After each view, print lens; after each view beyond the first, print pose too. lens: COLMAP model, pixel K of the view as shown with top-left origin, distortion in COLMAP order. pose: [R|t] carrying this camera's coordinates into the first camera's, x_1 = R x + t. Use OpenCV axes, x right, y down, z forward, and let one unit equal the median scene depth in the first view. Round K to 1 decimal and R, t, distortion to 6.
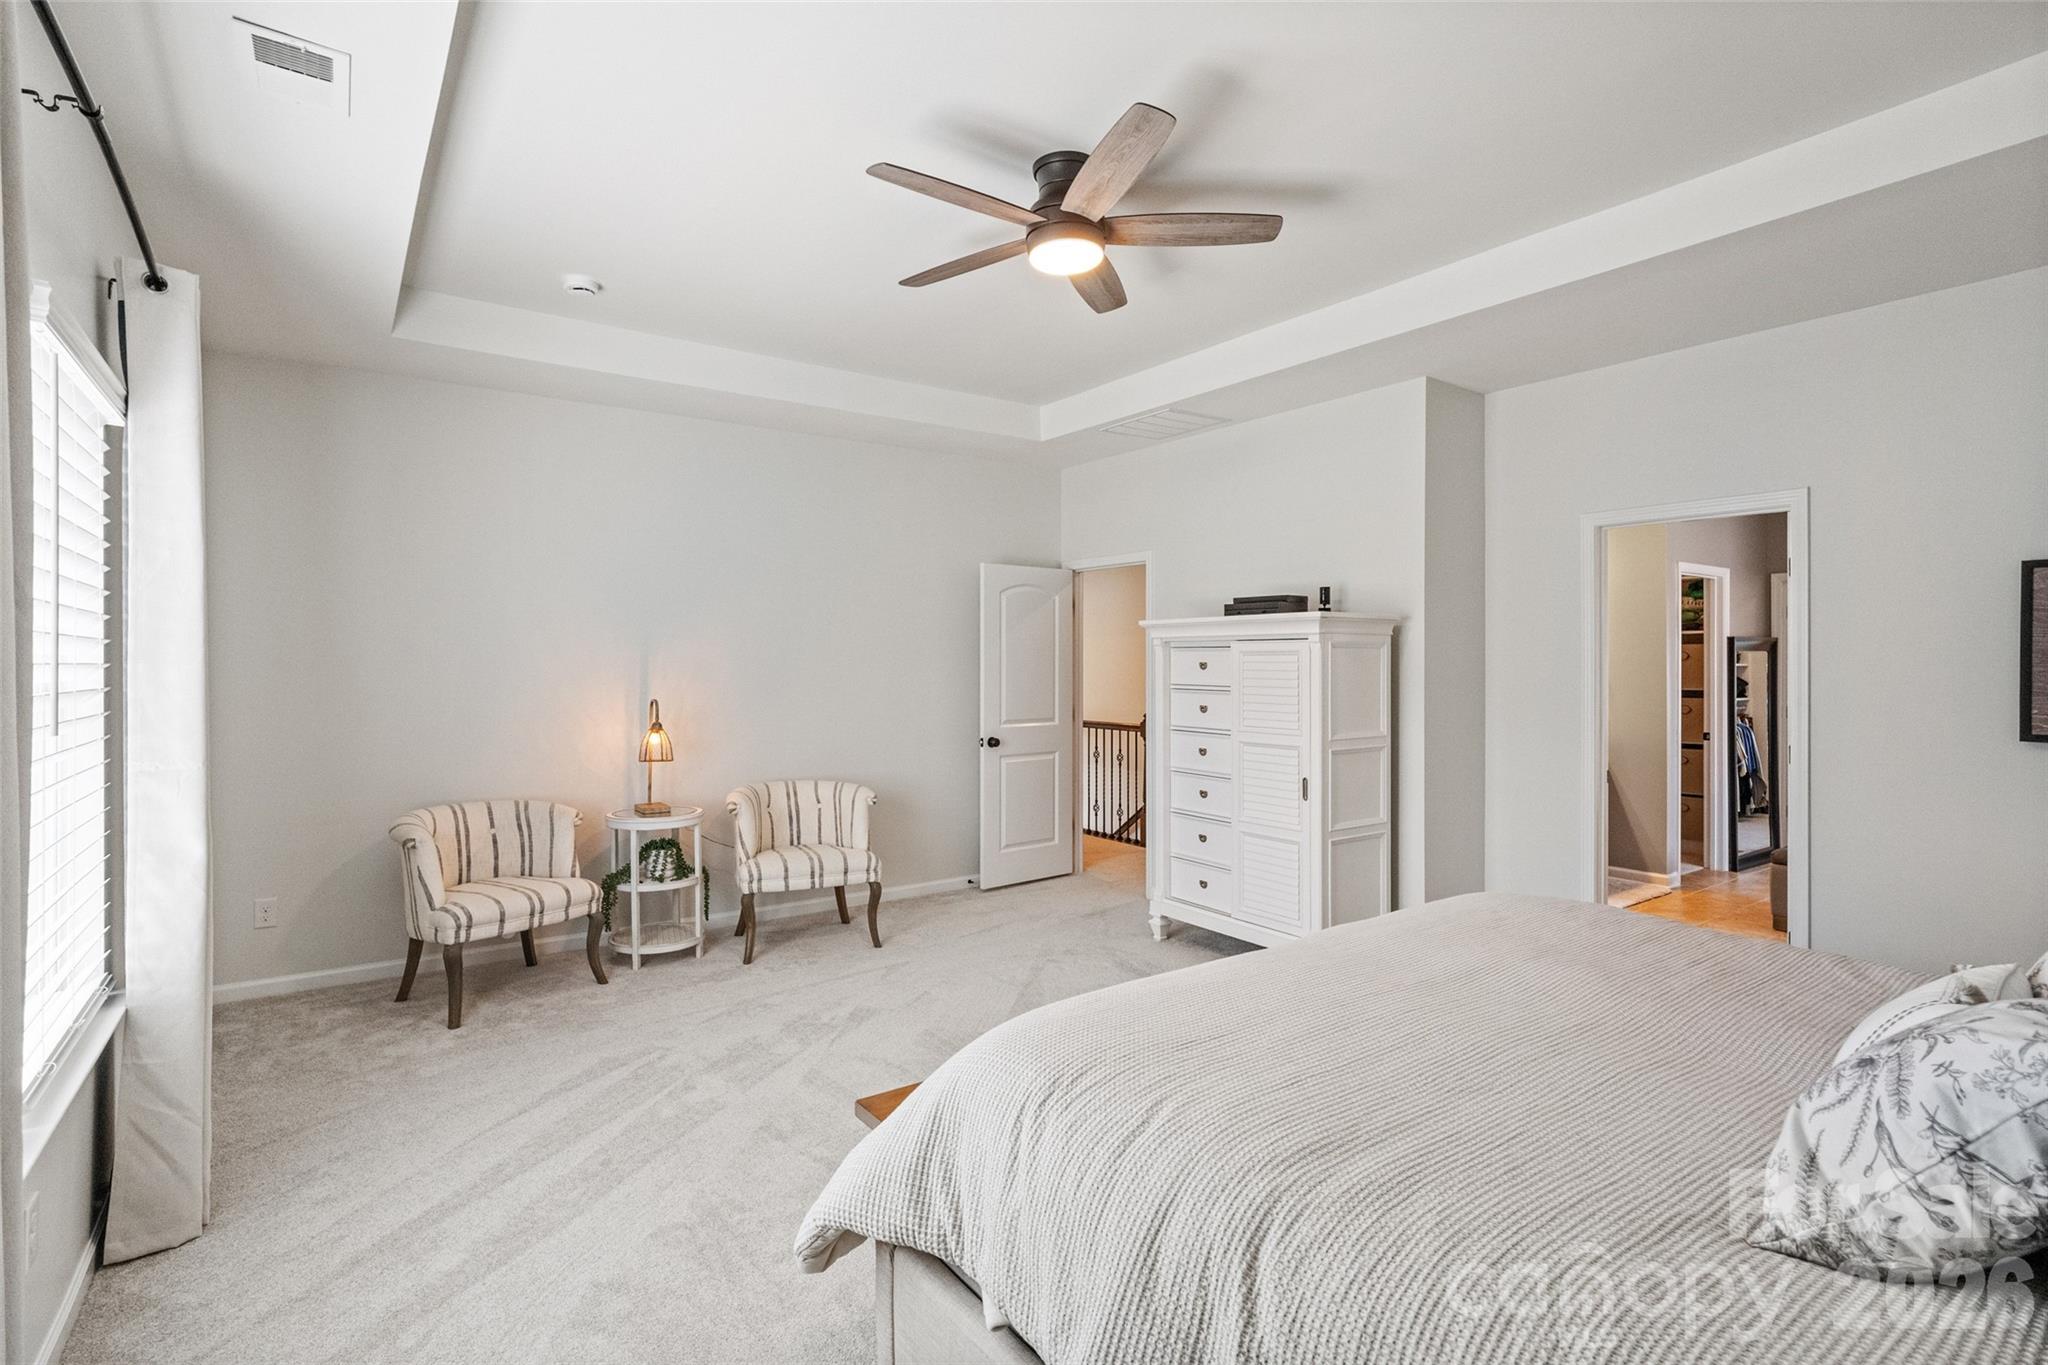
lens RADIAL K [[979.2, 0, 1016.1], [0, 979.2, 681.2], [0, 0, 1]] dist [-0.001026, -0.000002]
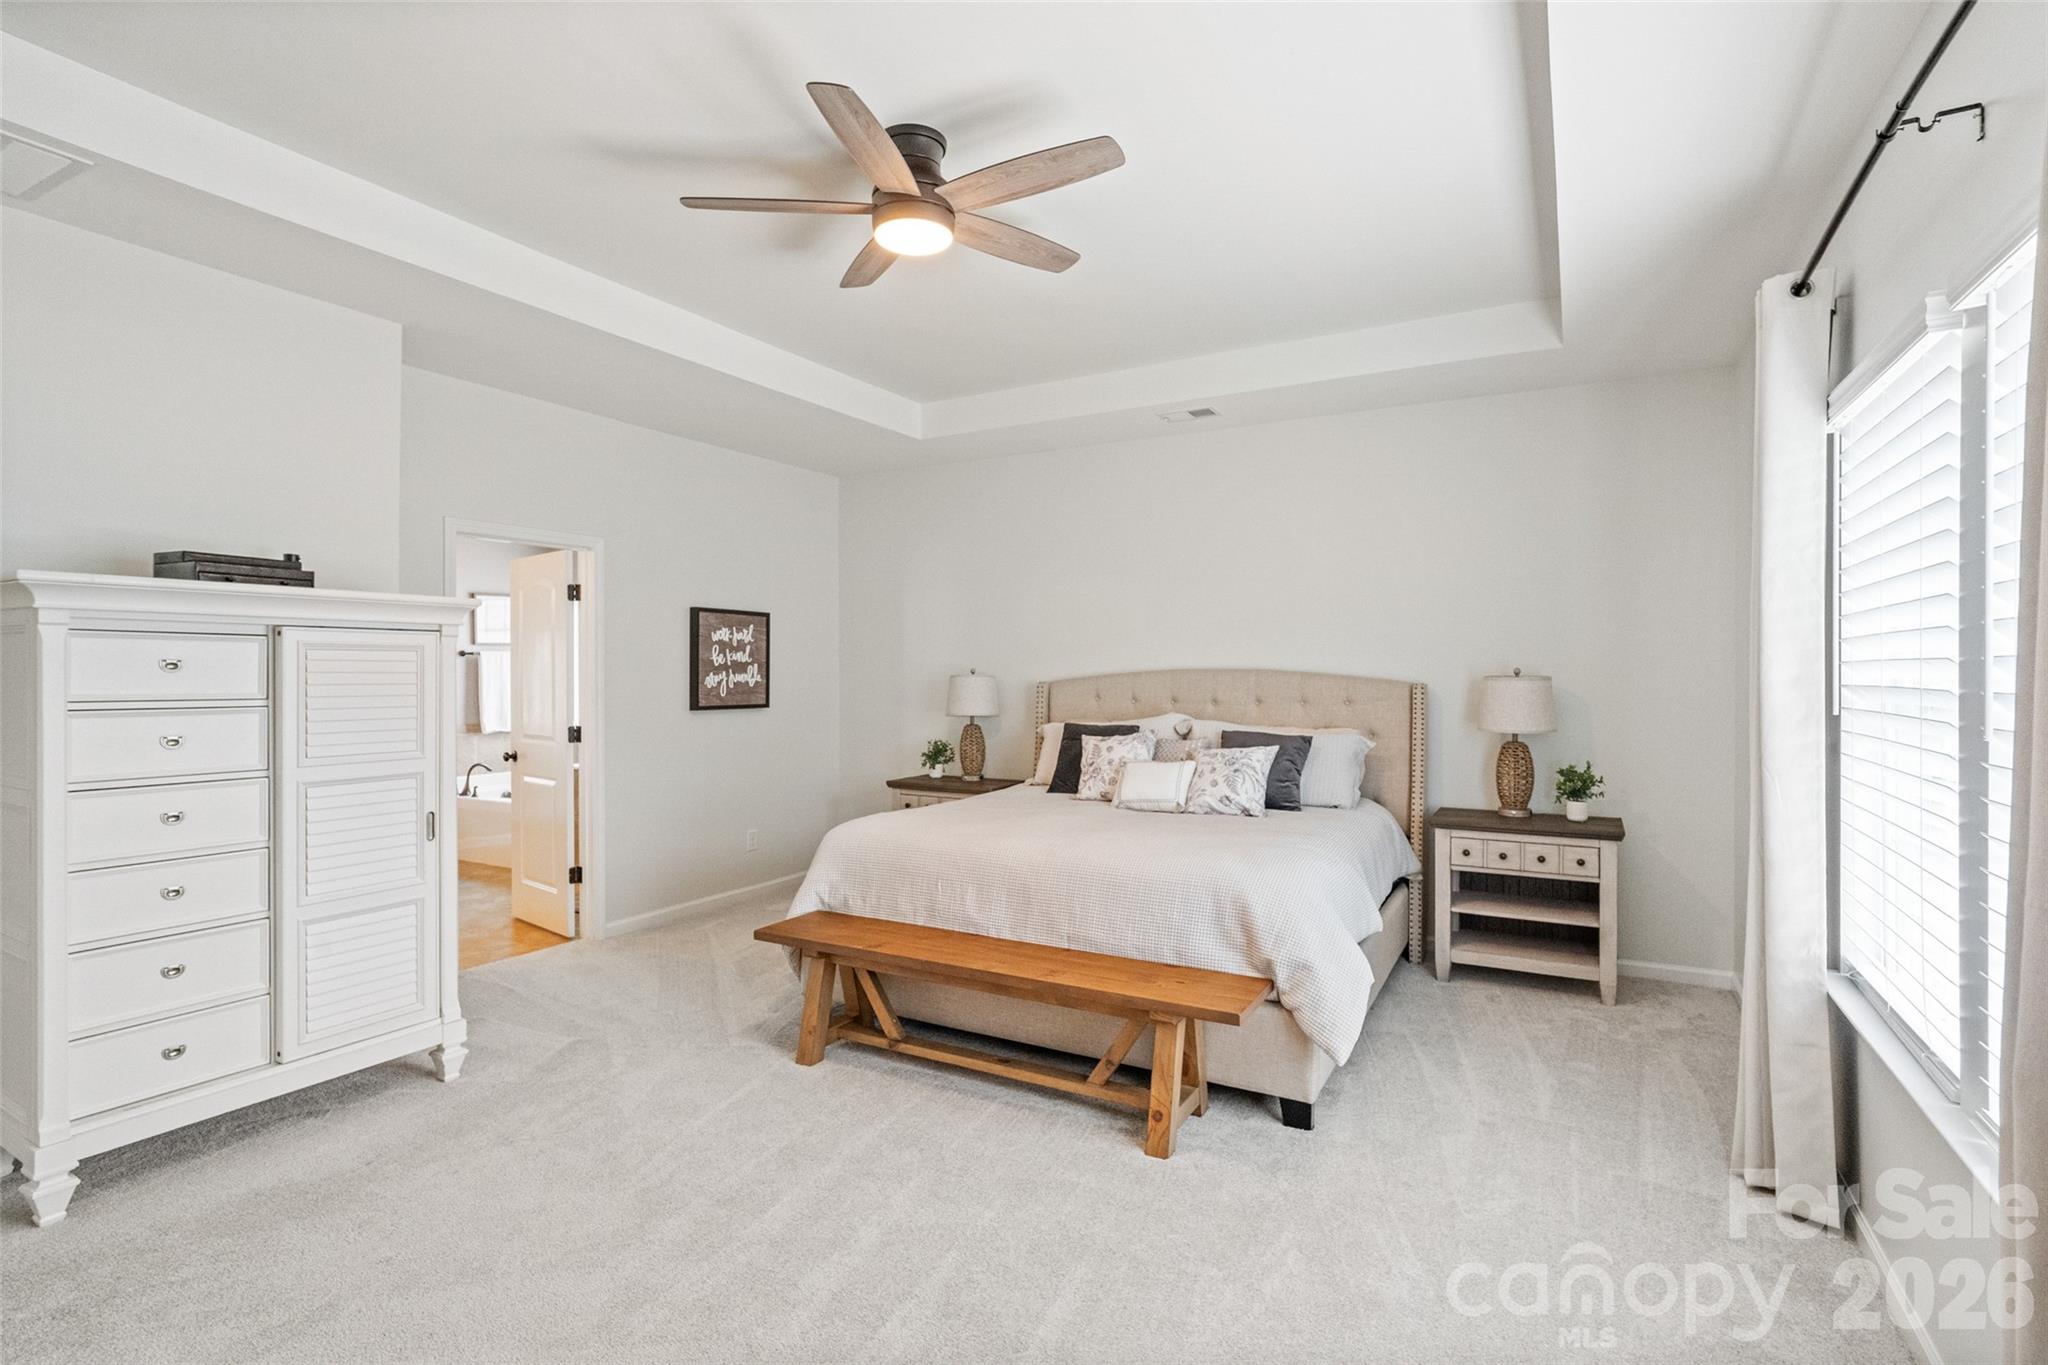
lens RADIAL K [[979.2, 0, 1016.1], [0, 979.2, 681.2], [0, 0, 1]] dist [-0.001026, -0.000002]
pose [[-0.408410, -0.012346, 0.912715, -0.583659], [0.012489, 0.999739, 0.019112, -0.012545], [-0.912713, 0.019204, -0.408149, 0.877279]]
